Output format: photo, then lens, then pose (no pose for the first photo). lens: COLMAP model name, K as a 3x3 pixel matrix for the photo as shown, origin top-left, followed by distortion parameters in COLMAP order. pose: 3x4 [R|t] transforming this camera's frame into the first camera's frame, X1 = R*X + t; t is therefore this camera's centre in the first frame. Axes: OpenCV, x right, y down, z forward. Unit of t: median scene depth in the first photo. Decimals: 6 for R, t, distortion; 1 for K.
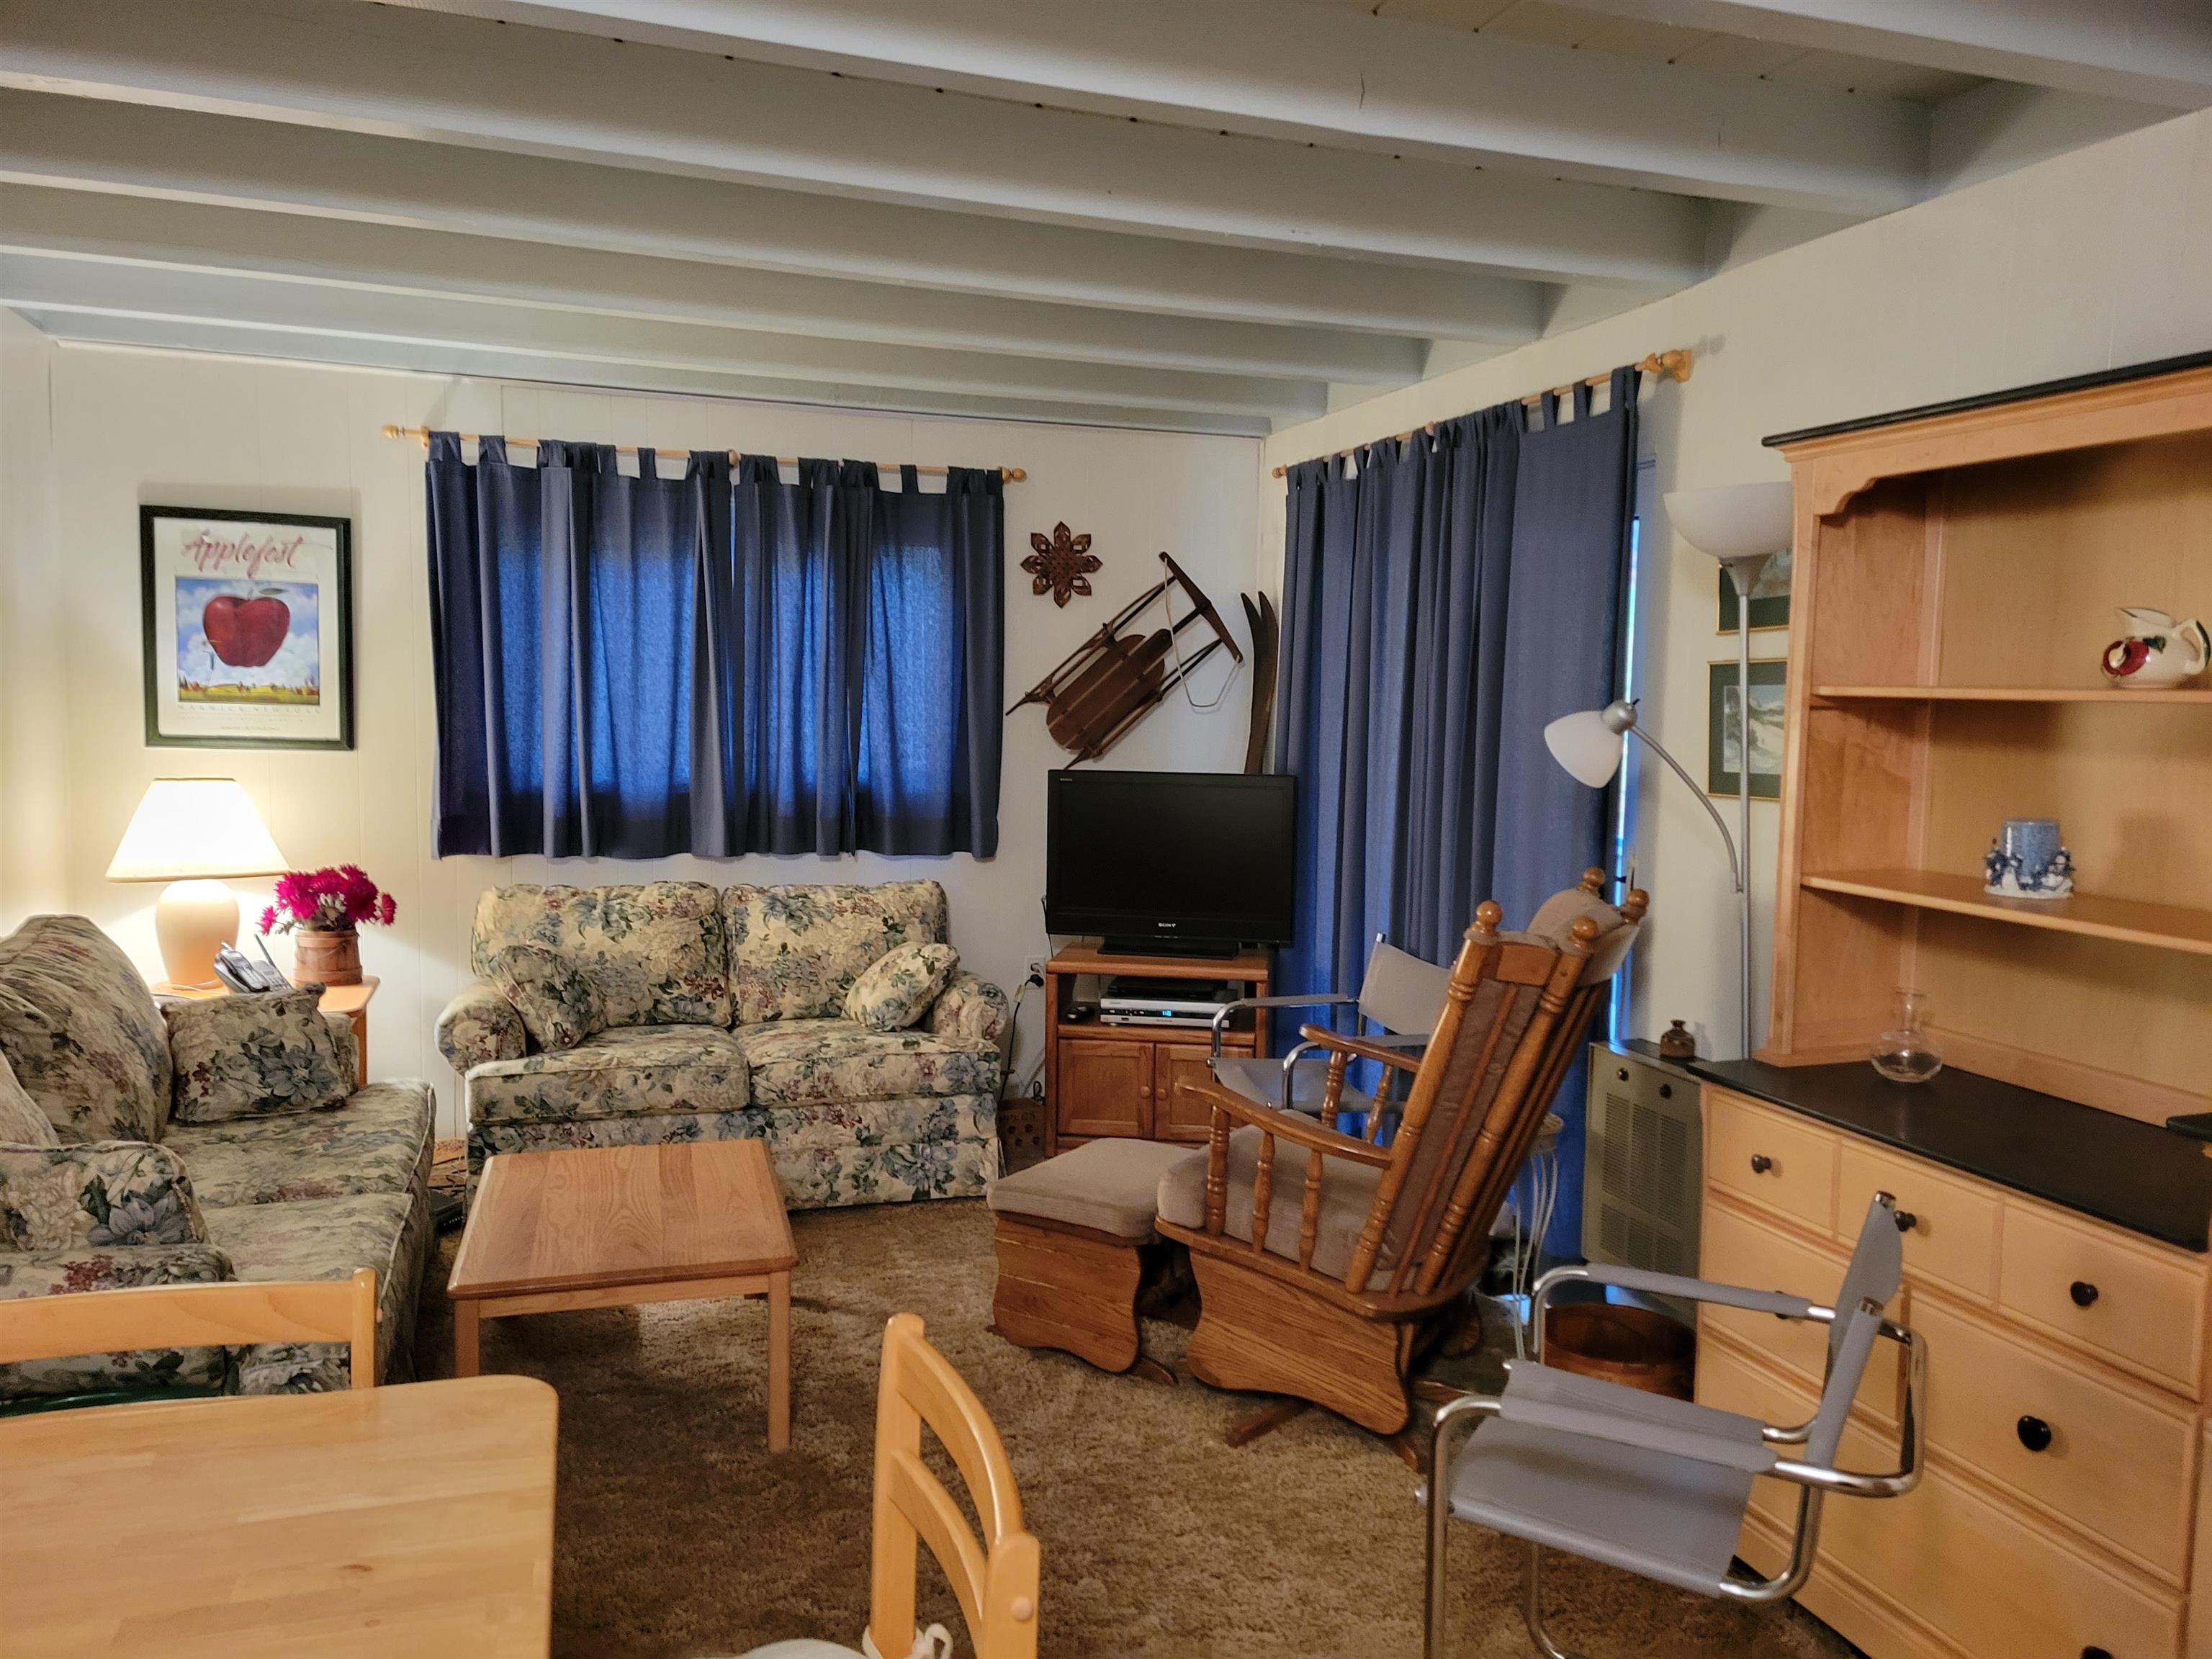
lens RADIAL K [[1672.1, 0, 1144.2], [0, 1672.1, 836.4], [0, 0, 1]] dist [0.072415, -0.047896]
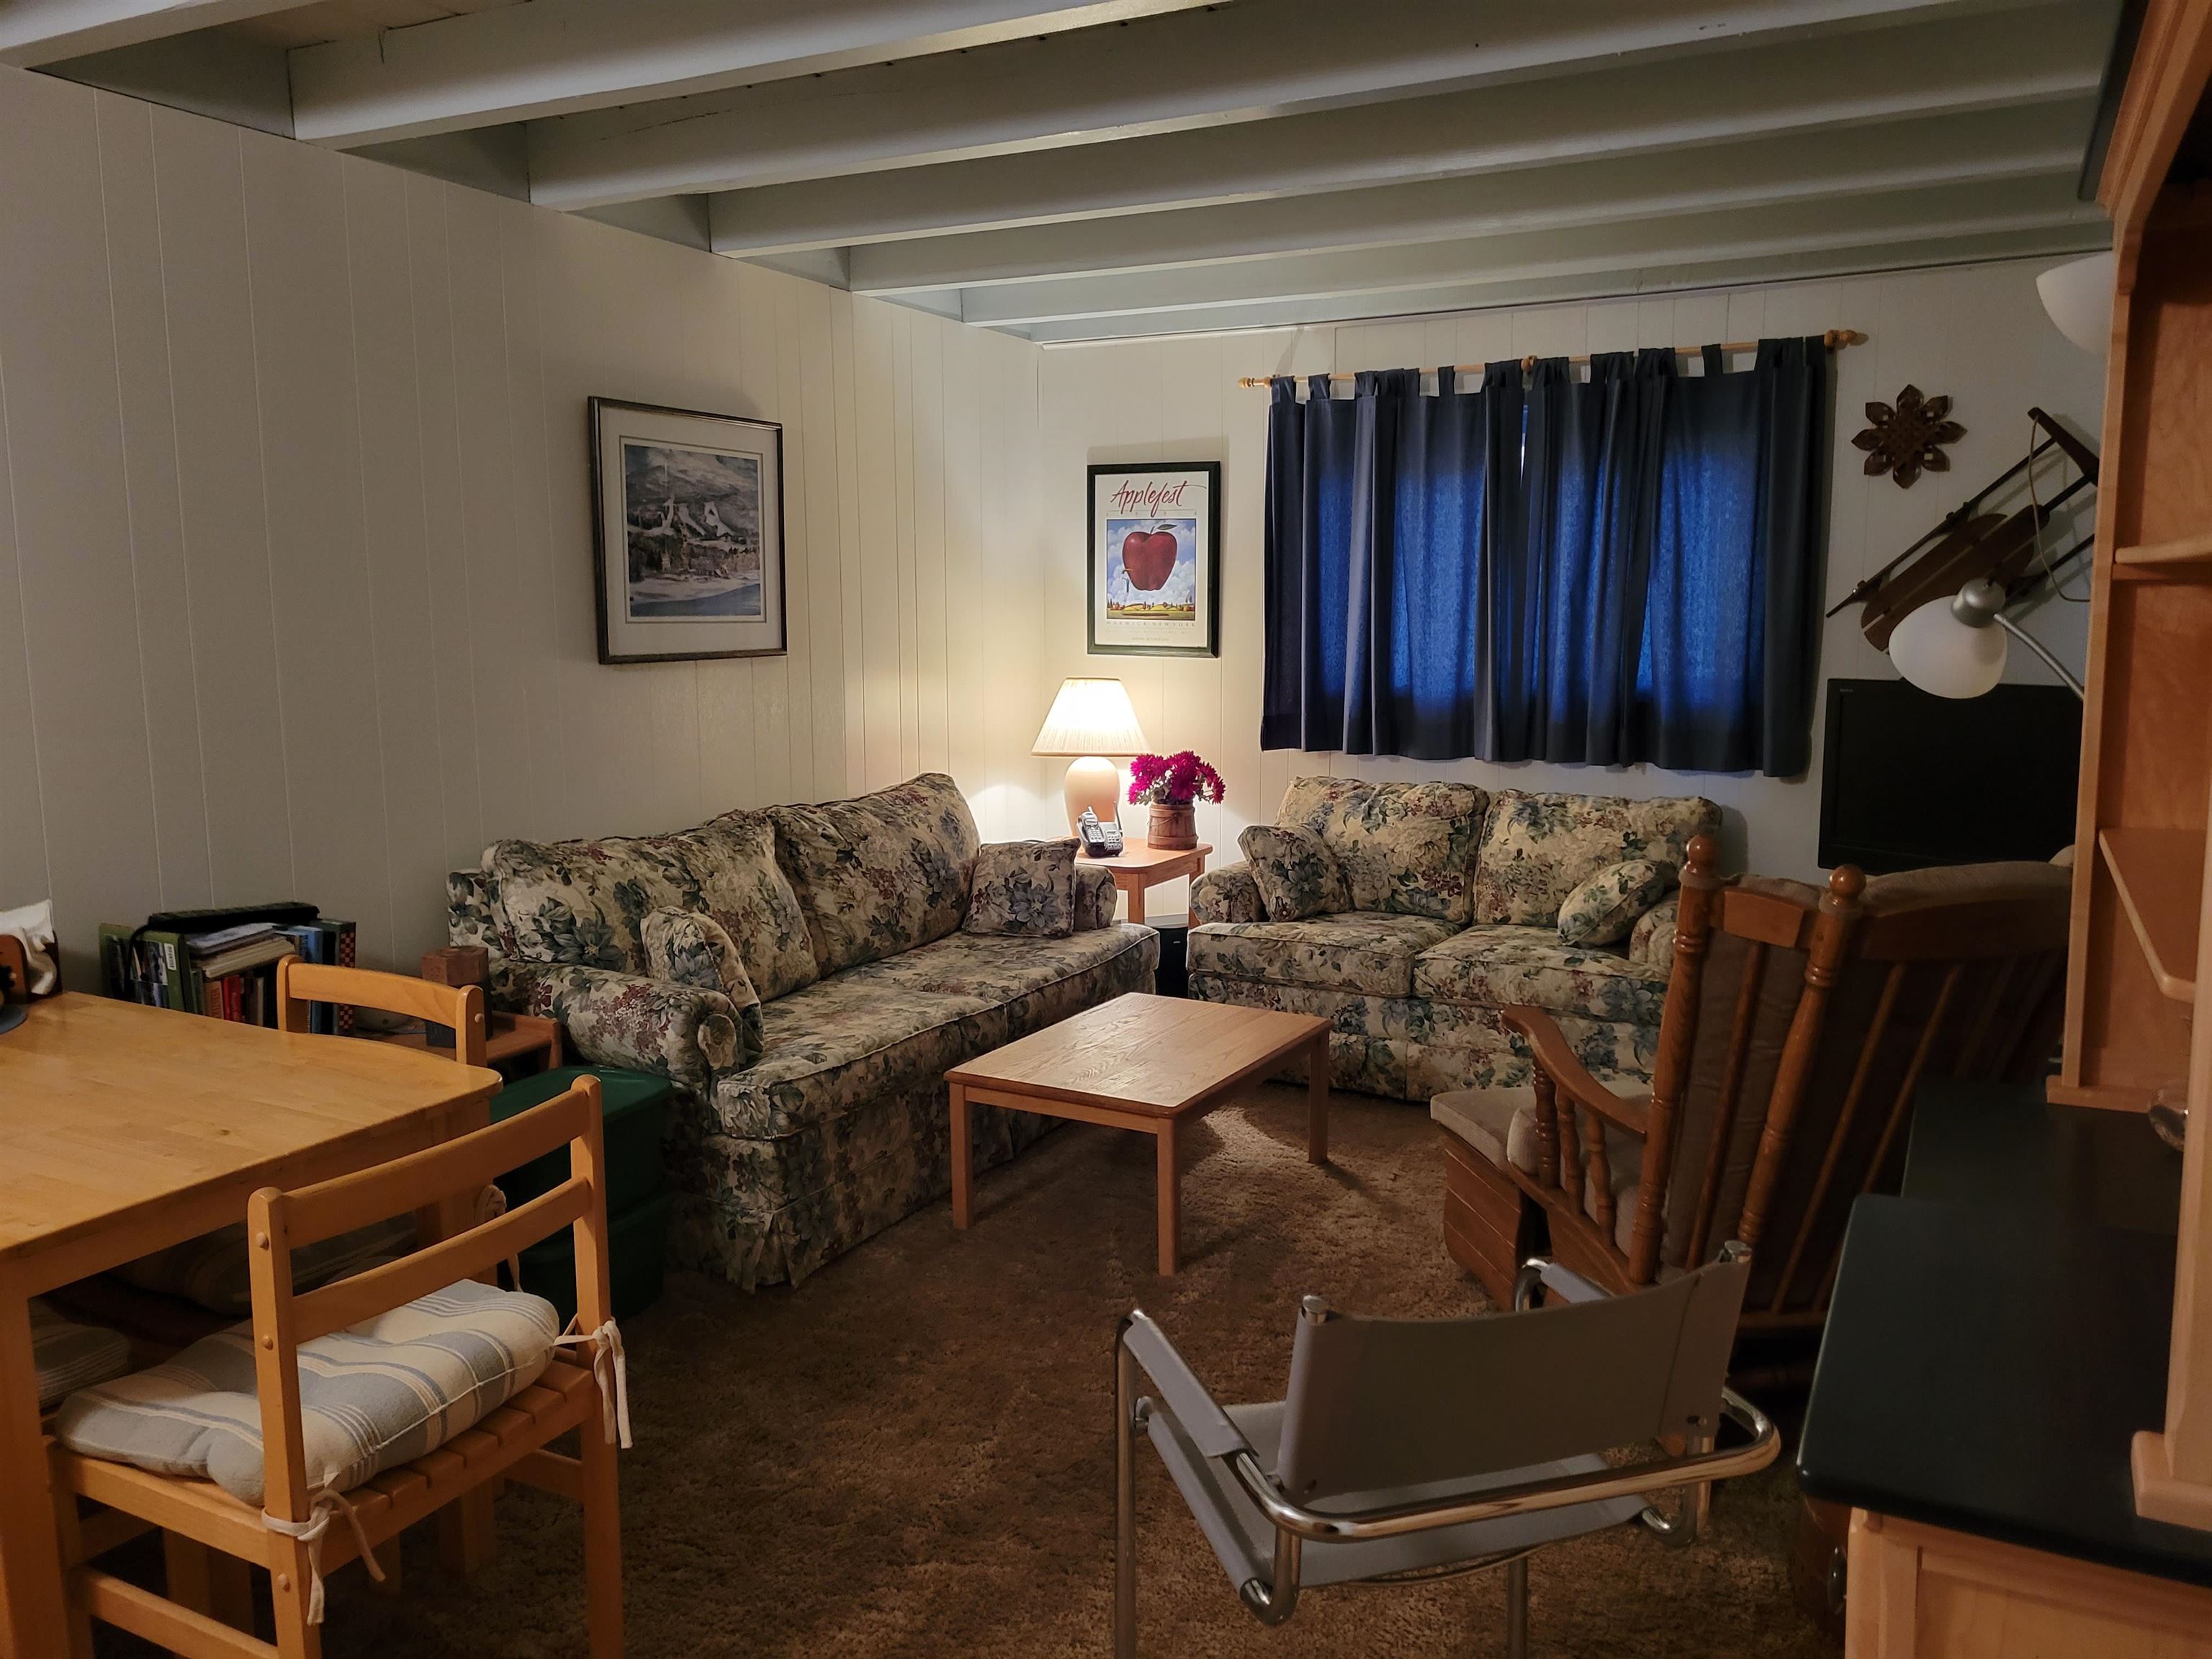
lens RADIAL K [[1655.9, 0, 1106.0], [0, 1655.9, 829.5], [0, 0, 1]] dist [0.042516, -0.033044]
pose [[0.680355, 0.077349, -0.728789, 0.354883], [-0.044592, 0.996942, 0.064180, -0.000809], [0.731525, -0.011167, 0.681724, 0.147601]]
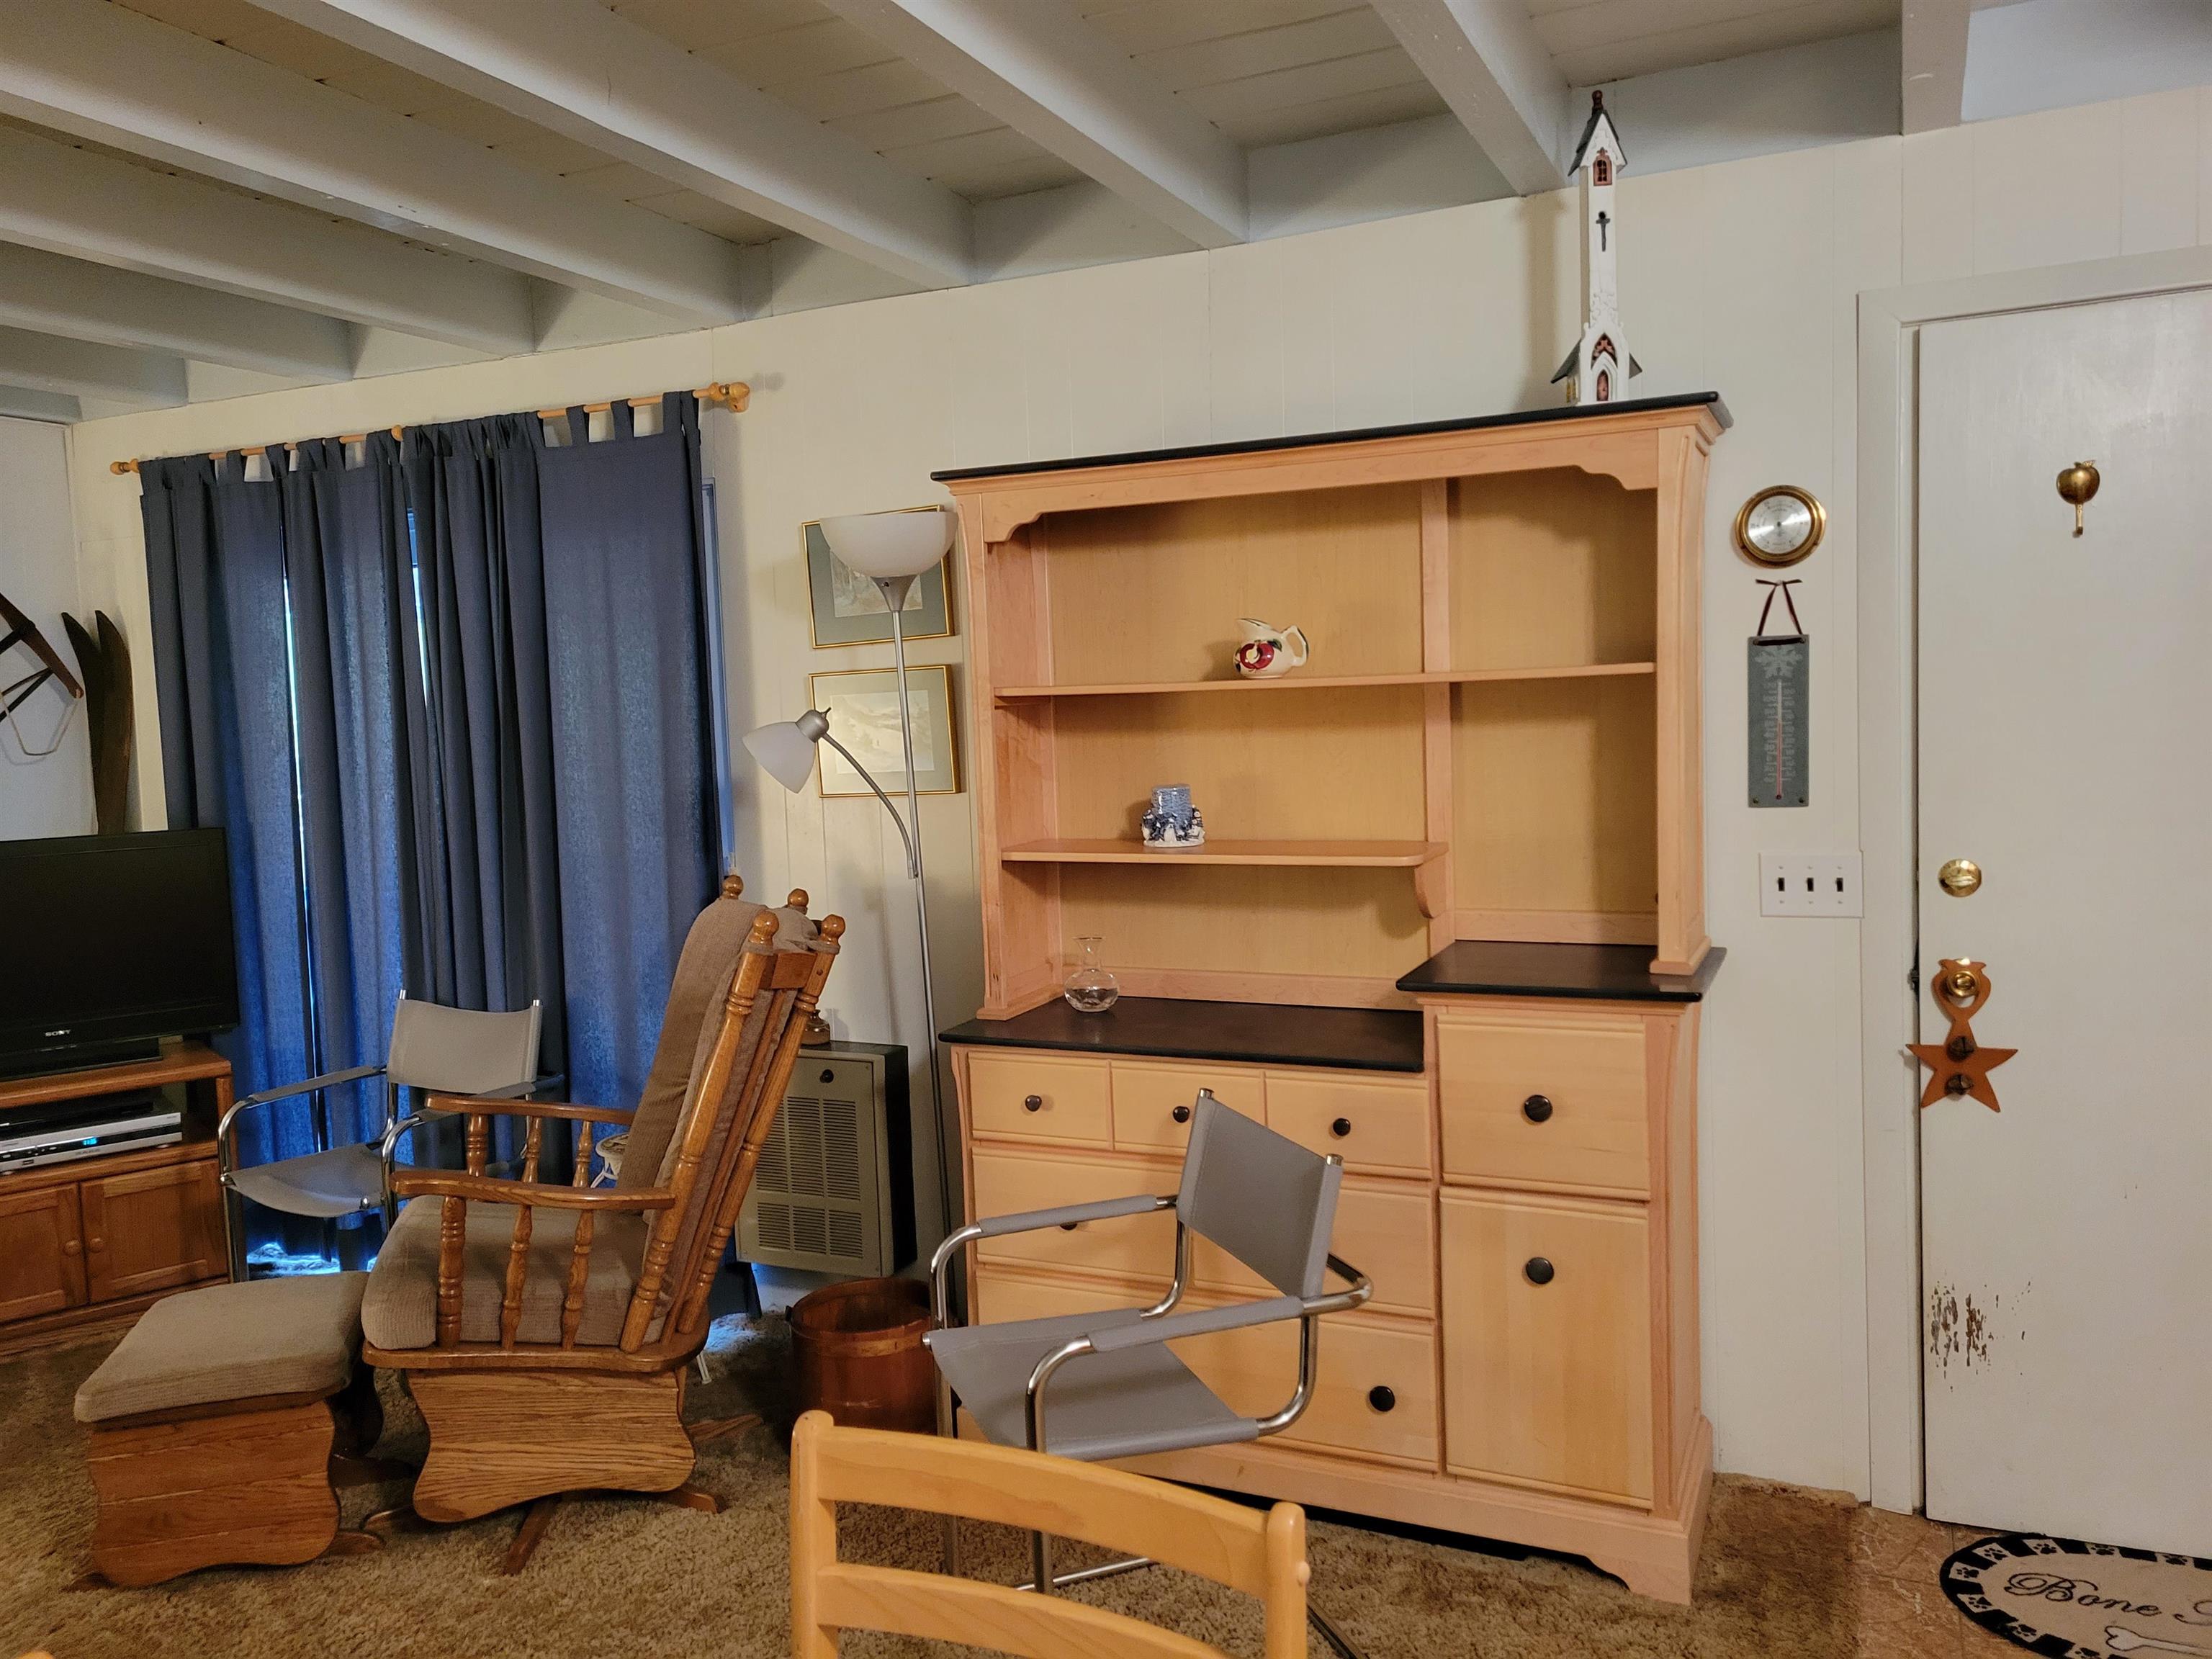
lens RADIAL K [[1674.5, 0, 1109.4], [0, 1674.5, 803.5], [0, 0, 1]] dist [0.082291, -0.050492]
pose [[0.694181, -0.087347, 0.714481, -0.215997], [0.111666, 0.993661, 0.012984, -0.009525], [-0.711086, 0.070770, 0.699534, 0.081896]]
